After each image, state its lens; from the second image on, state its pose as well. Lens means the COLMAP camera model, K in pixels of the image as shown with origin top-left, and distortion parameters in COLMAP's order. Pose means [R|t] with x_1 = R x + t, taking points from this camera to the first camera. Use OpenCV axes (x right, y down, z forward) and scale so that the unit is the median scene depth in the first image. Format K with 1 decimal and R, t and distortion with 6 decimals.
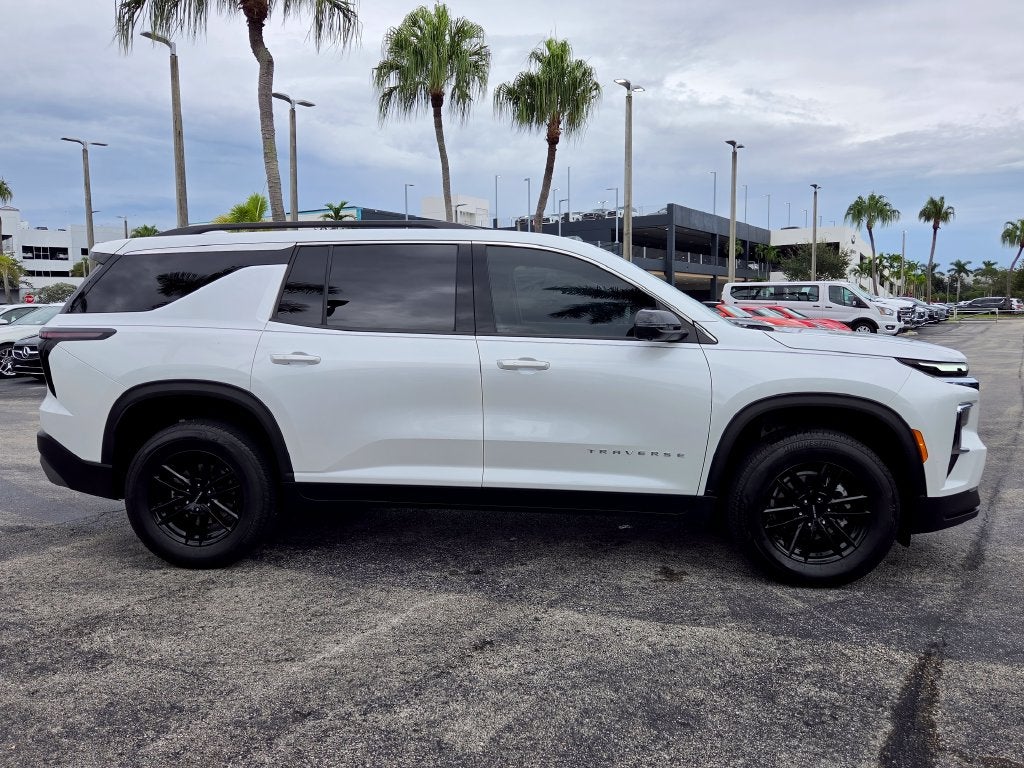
lens RADIAL K [[803.0, 0, 518.1], [0, 803.0, 399.8], [0, 0, 1]] dist [0.071866, -0.071335]
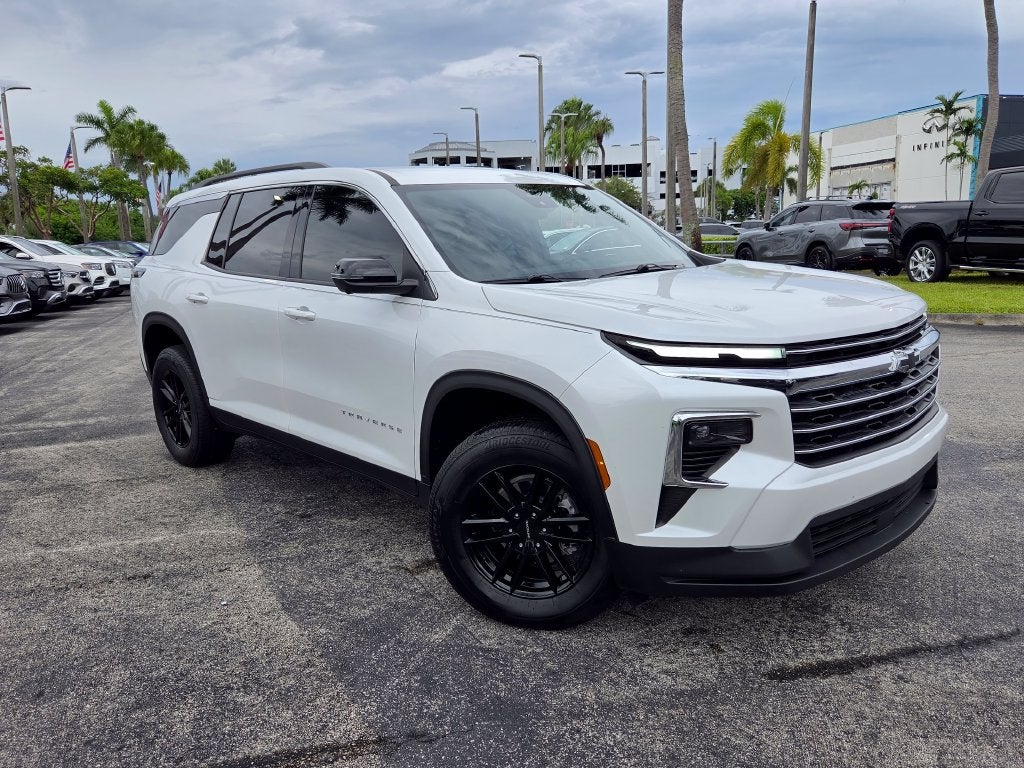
lens RADIAL K [[819.8, 0, 513.3], [0, 819.8, 369.3], [0, 0, 1]] dist [0.067702, -0.074059]
pose [[0.746753, 0.094324, -0.658379, 0.862910], [-0.051082, 0.995103, 0.084626, -0.074183], [0.663136, -0.029563, 0.747914, 0.435311]]
